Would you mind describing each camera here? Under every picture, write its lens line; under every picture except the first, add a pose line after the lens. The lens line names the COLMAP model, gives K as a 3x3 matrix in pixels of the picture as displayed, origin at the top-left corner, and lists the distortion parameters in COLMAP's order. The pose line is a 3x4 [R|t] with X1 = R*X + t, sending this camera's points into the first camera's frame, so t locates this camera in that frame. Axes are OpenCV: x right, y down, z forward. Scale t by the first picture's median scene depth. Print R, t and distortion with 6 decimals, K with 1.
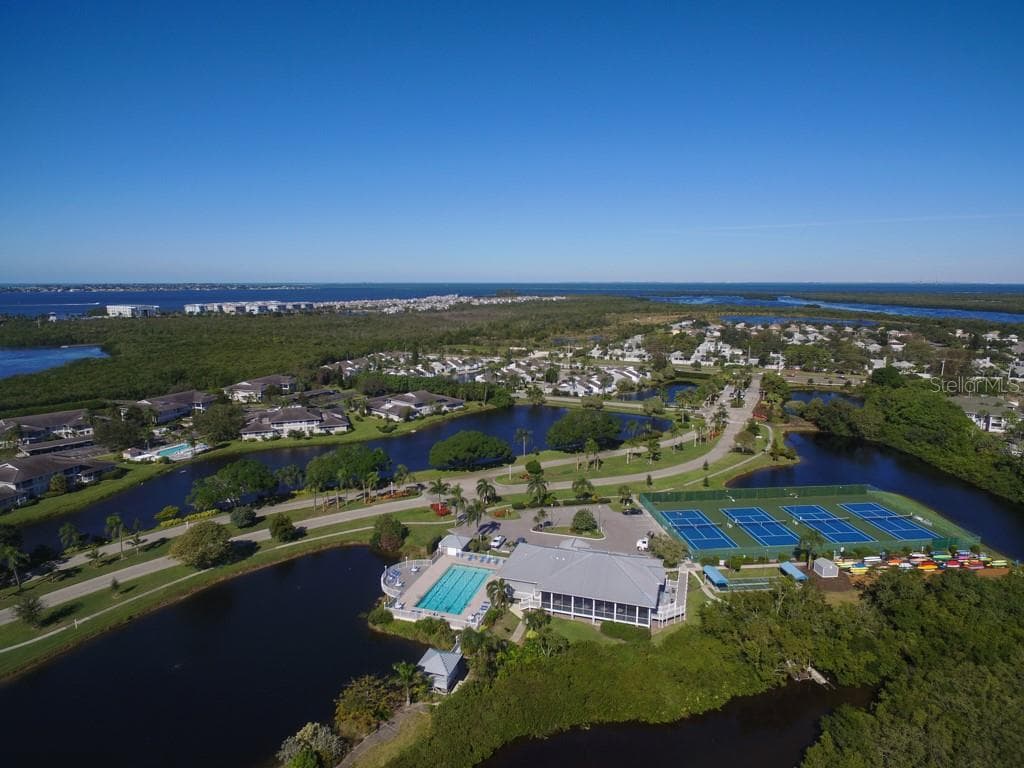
lens RADIAL K [[615.7, 0, 505.3], [0, 615.7, 379.5], [0, 0, 1]] dist [-0.003549, 0.004769]
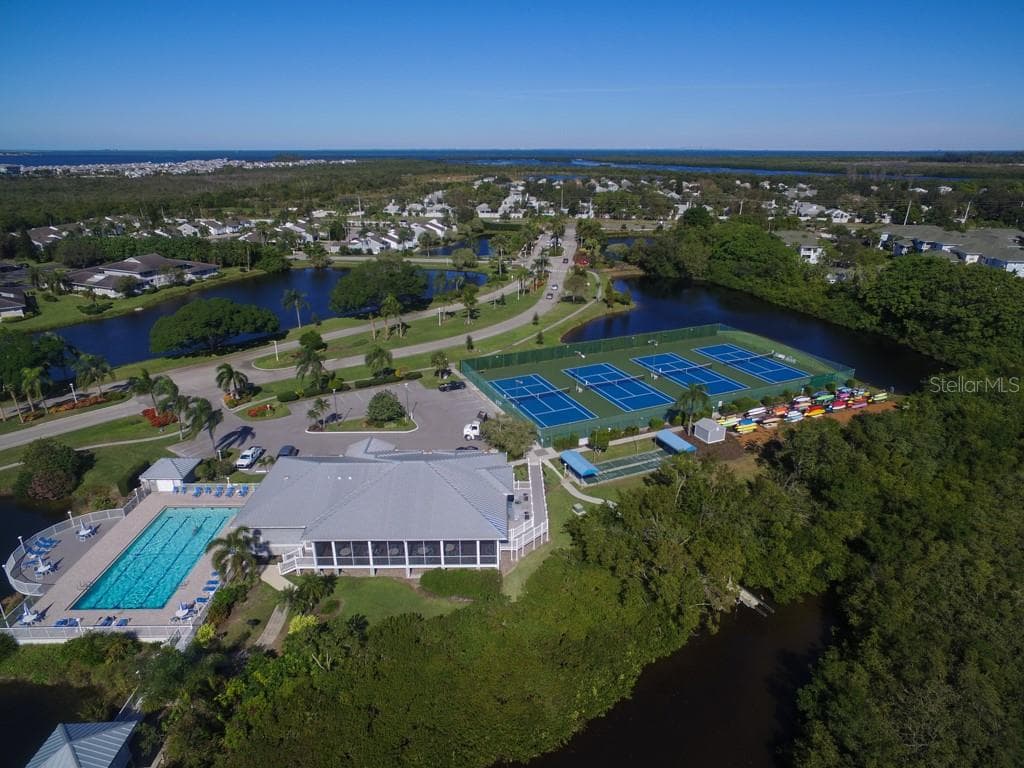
lens RADIAL K [[615.7, 0, 505.3], [0, 615.7, 379.5], [0, 0, 1]] dist [-0.003549, 0.004769]
pose [[0.949484, -0.110333, 0.293781, 0.040747], [0.050200, 0.977501, 0.204871, 0.046993], [-0.309775, -0.179774, 0.933660, 0.232568]]
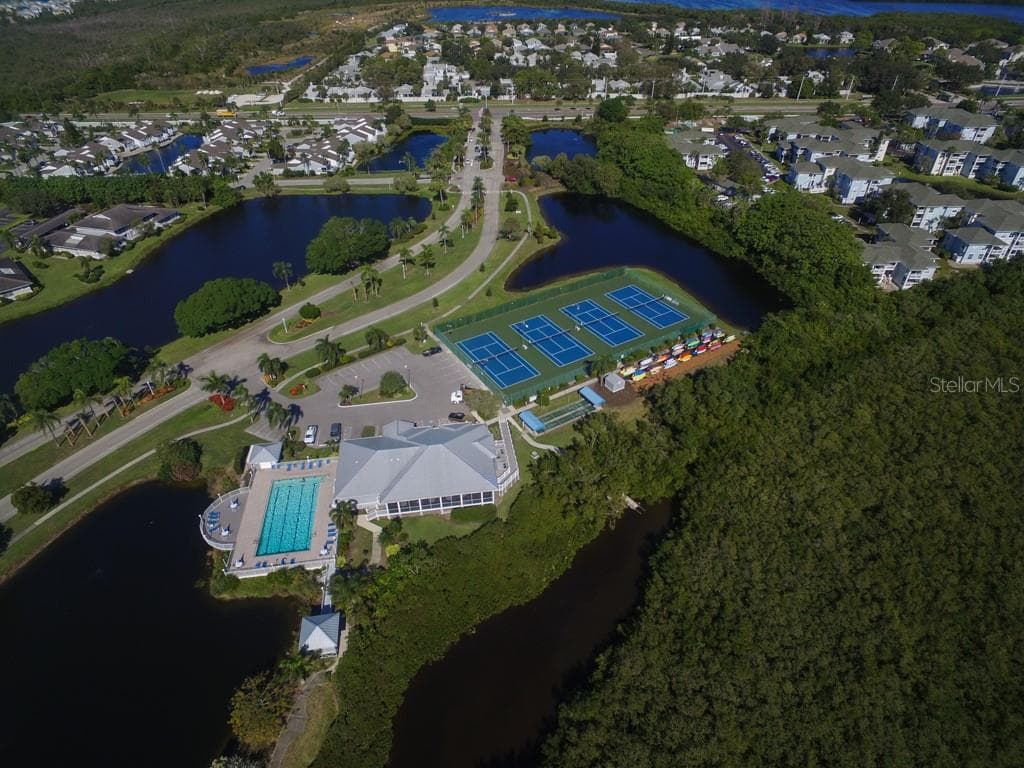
lens RADIAL K [[615.7, 0, 505.3], [0, 615.7, 379.5], [0, 0, 1]] dist [-0.003549, 0.004769]
pose [[0.897173, -0.265549, 0.352938, -0.036498], [0.079562, 0.883175, 0.462247, -0.146060], [-0.434455, -0.386635, 0.813488, 0.100691]]
